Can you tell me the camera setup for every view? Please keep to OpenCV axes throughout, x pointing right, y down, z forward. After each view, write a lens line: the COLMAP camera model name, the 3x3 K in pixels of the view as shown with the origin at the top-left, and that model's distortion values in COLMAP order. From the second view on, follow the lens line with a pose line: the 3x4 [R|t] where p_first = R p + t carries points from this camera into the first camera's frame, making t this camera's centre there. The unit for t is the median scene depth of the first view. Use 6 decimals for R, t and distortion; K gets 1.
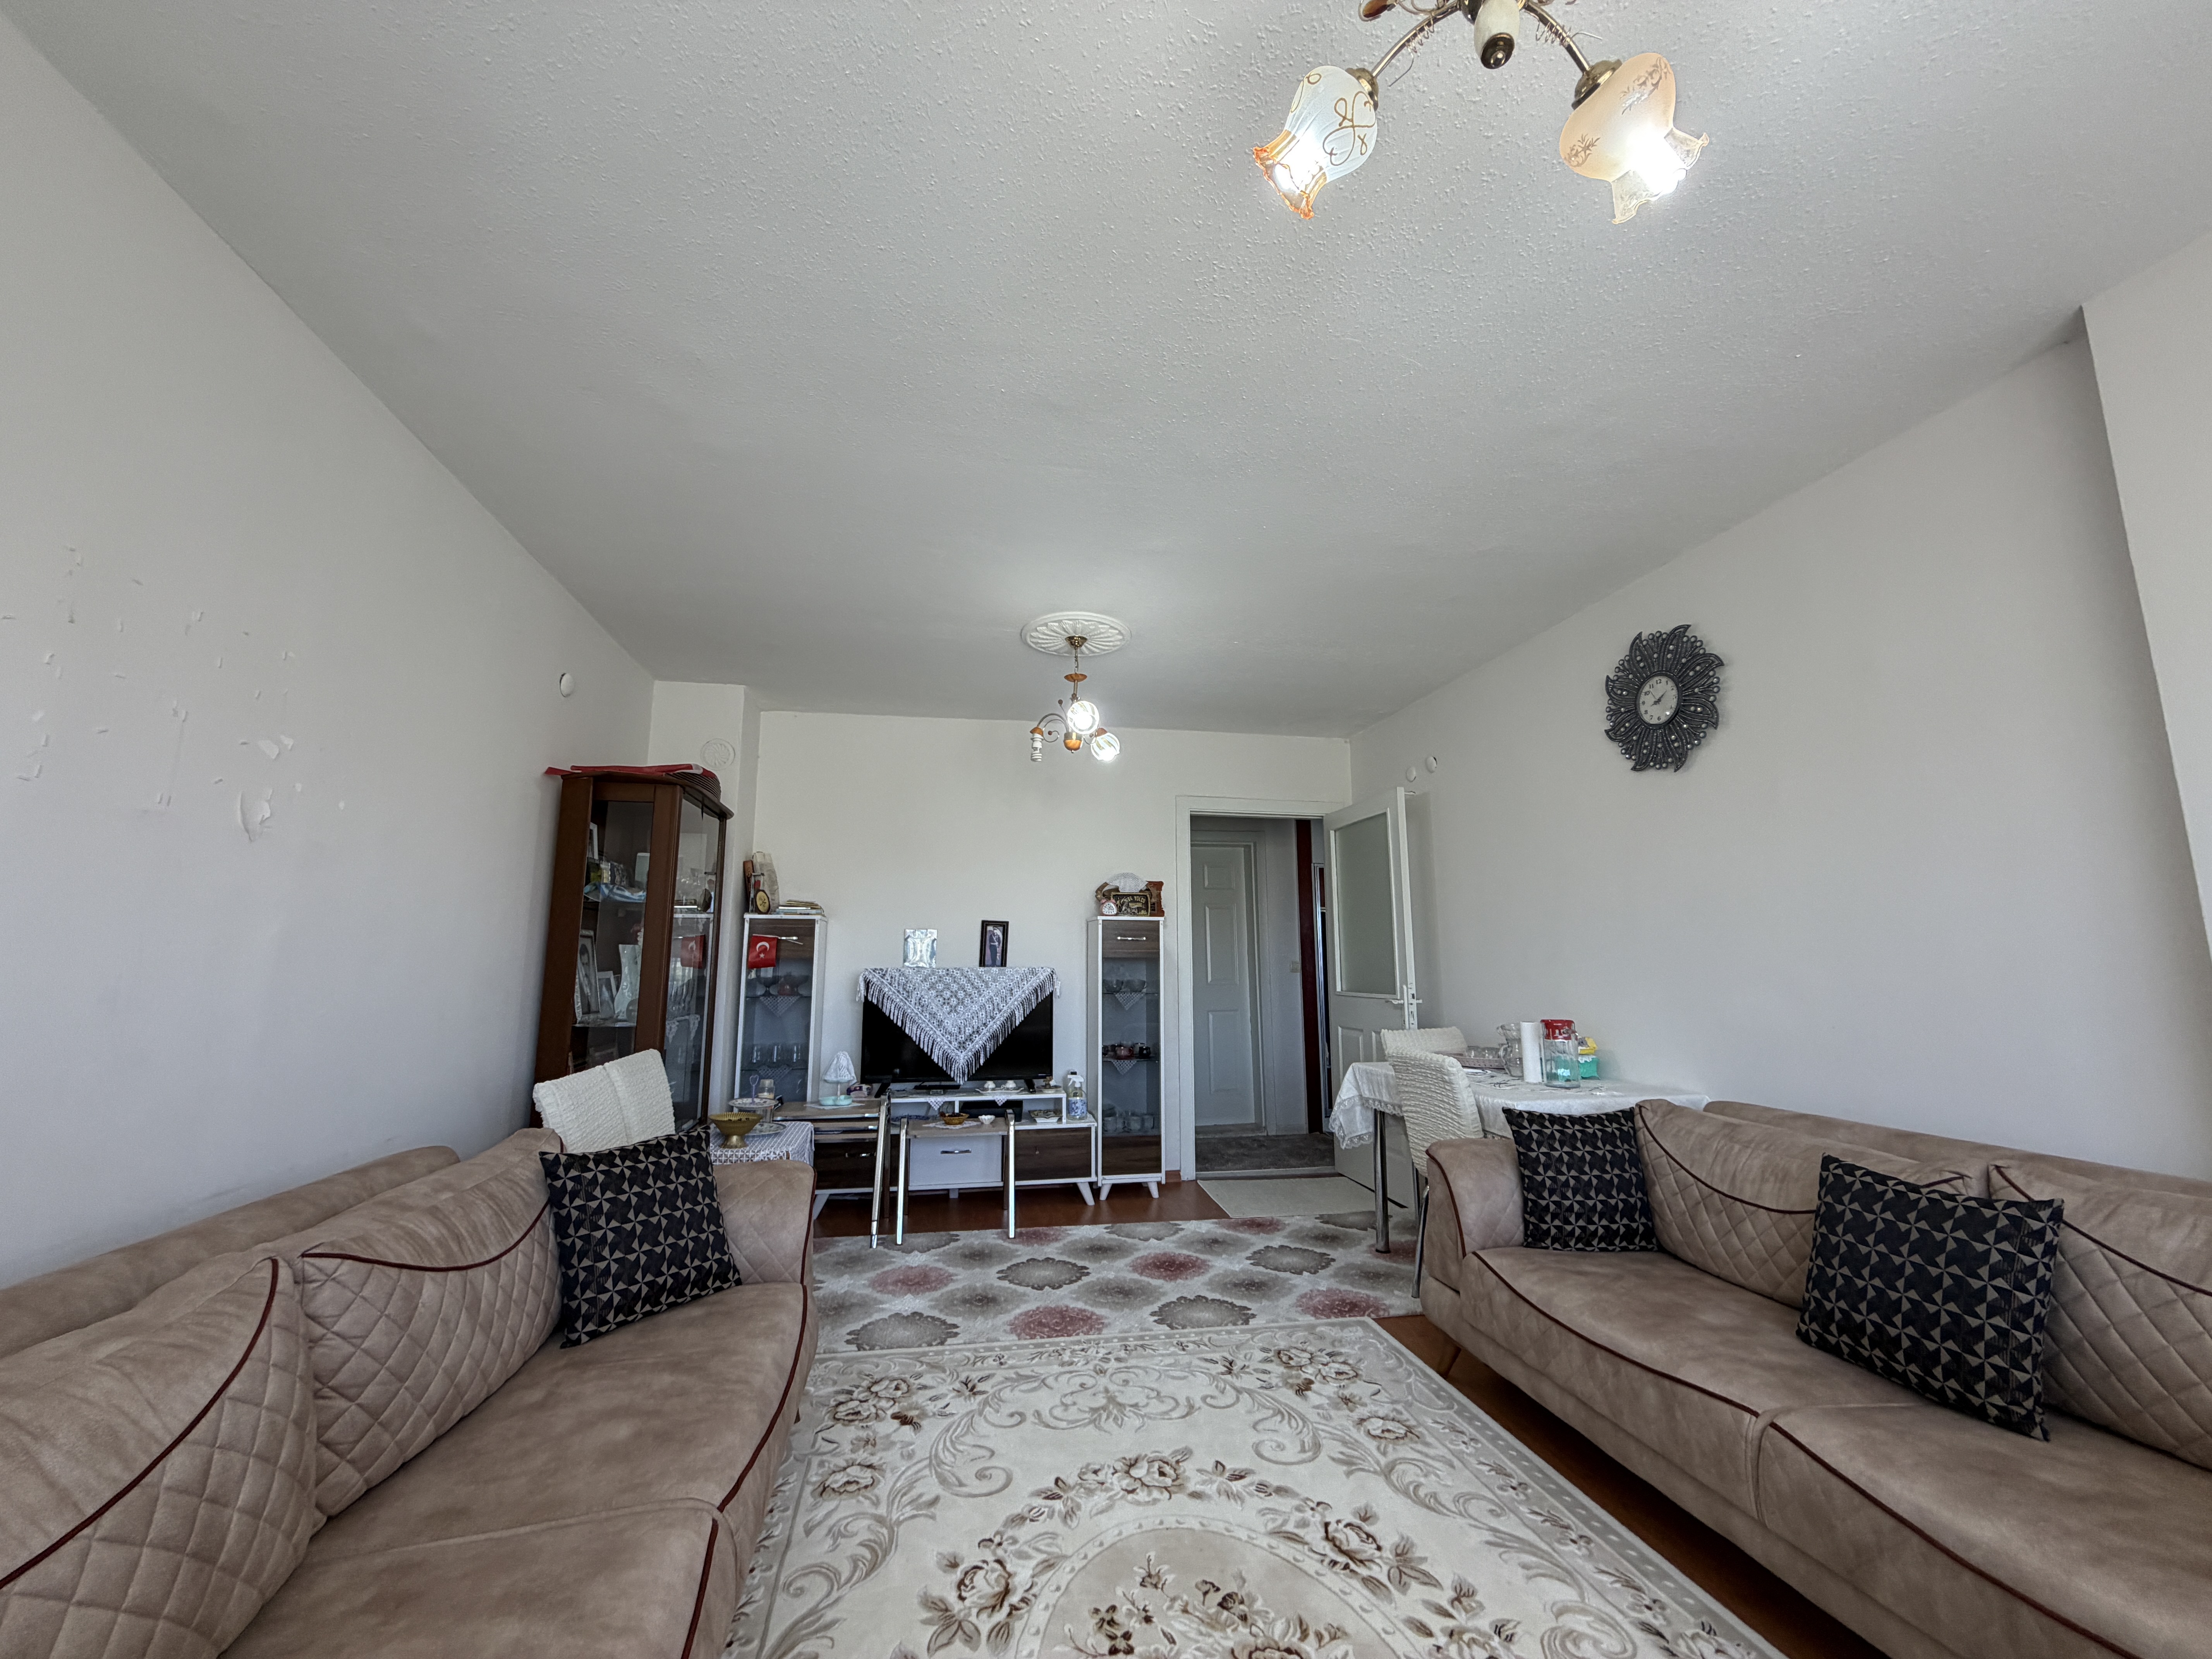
lens RADIAL K [[891.8, 0, 1104.2], [0, 891.8, 825.0], [0, 0, 1]] dist [-0.001509, 0.000019]
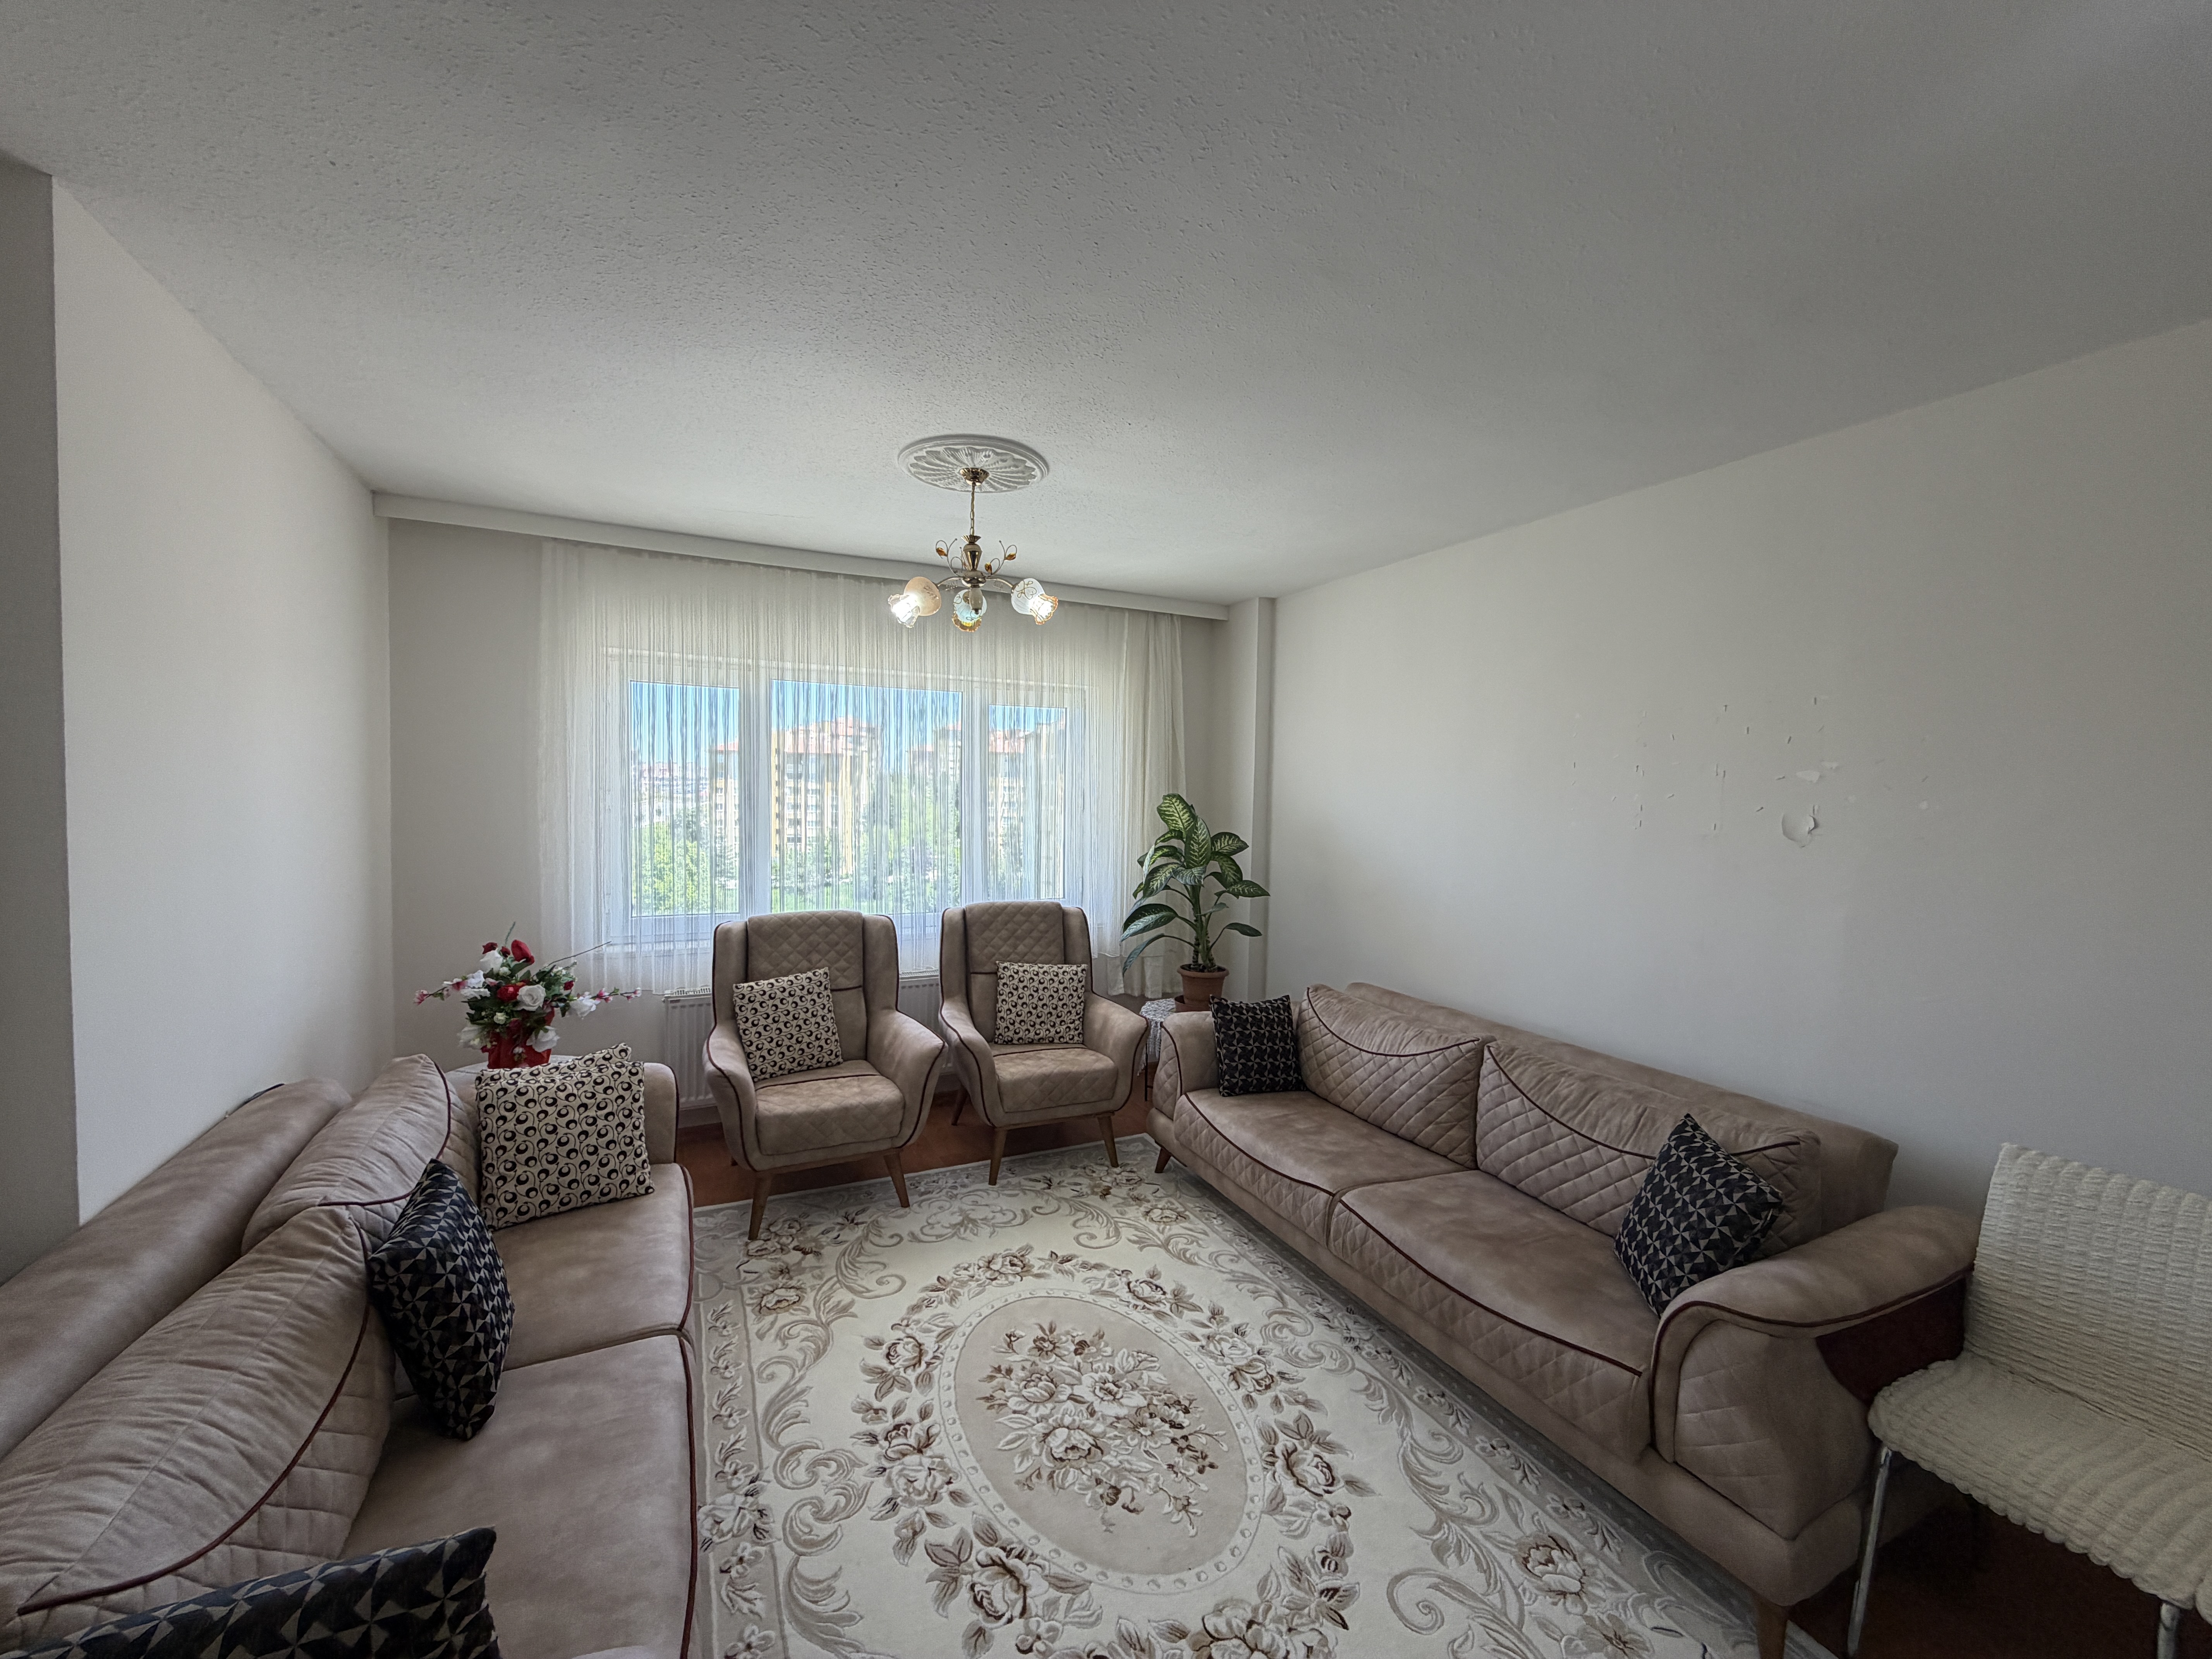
lens RADIAL K [[891.8, 0, 1104.2], [0, 891.8, 826.6], [0, 0, 1]] dist [-0.001509, 0.000019]
pose [[-0.964775, -0.000664, -0.263074, 0.378998], [0.028578, 0.993815, -0.107312, 0.092292], [0.261518, -0.111050, -0.958789, 1.826652]]
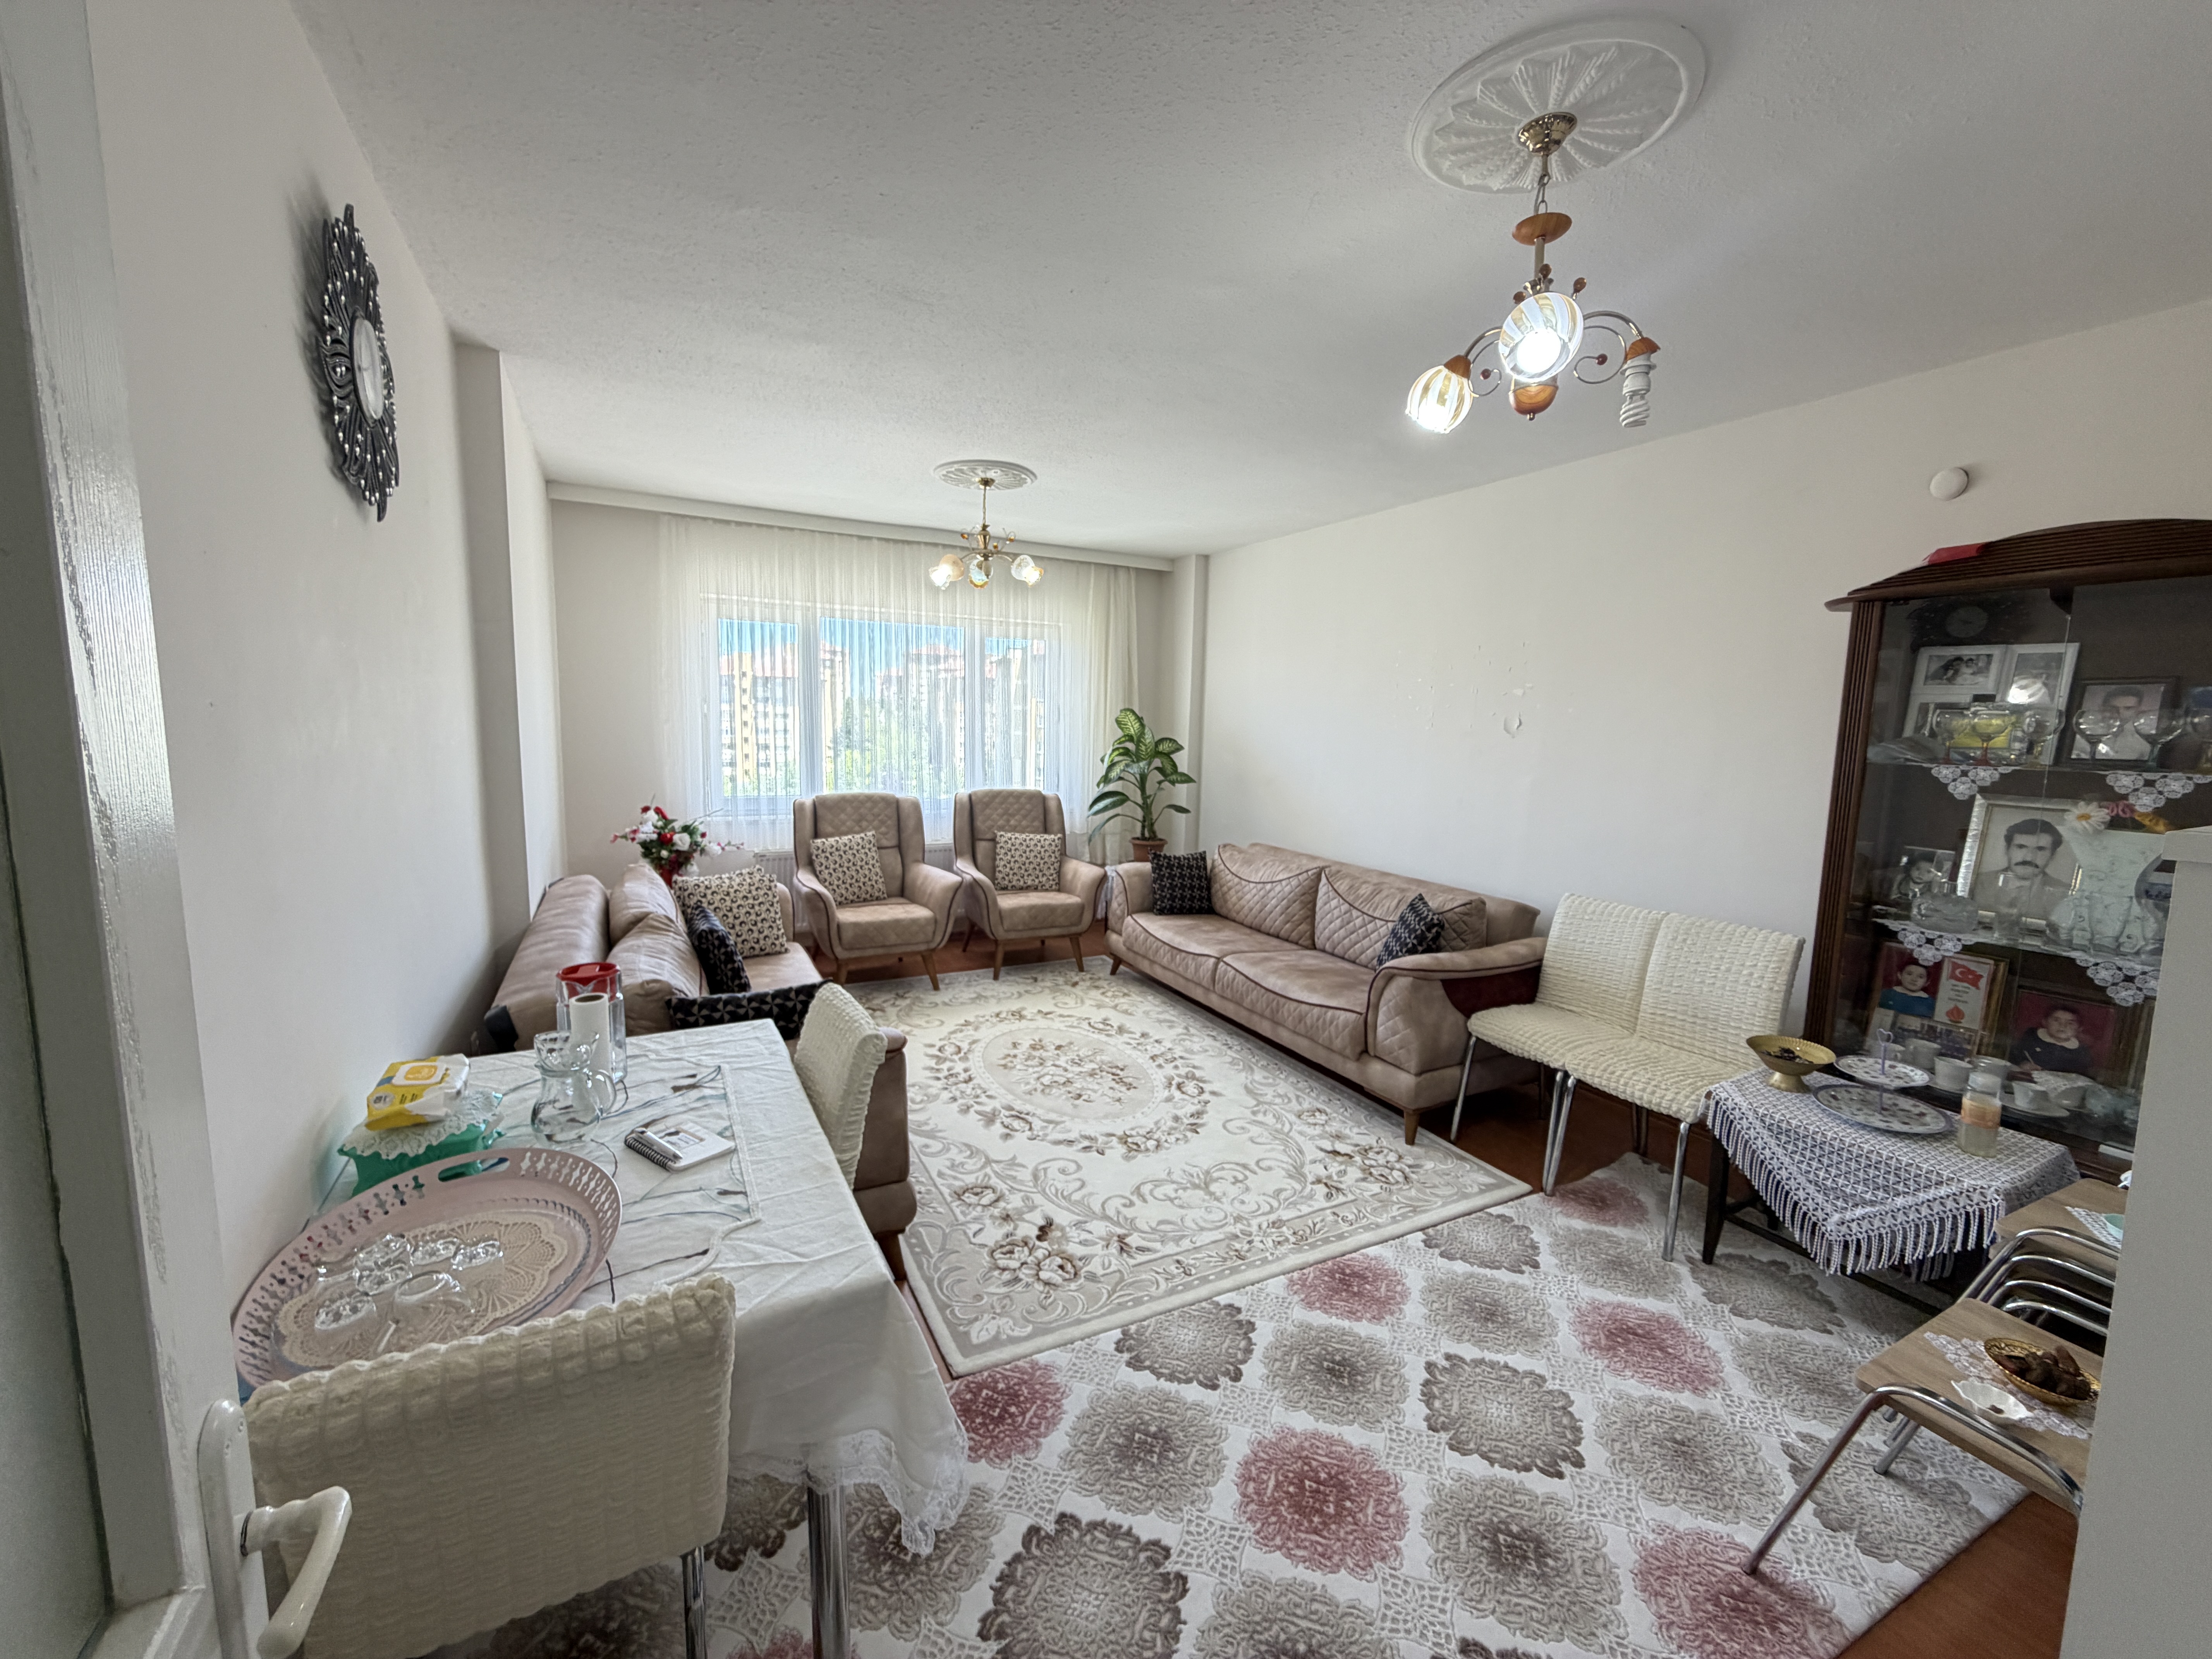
lens RADIAL K [[891.8, 0, 1099.3], [0, 891.8, 829.6], [0, 0, 1]] dist [-0.001509, 0.000019]
pose [[-0.957741, 0.019417, -0.286978, 0.559533], [0.026719, 0.999411, -0.021551, 0.233951], [0.286390, -0.028308, -0.957695, 2.497948]]
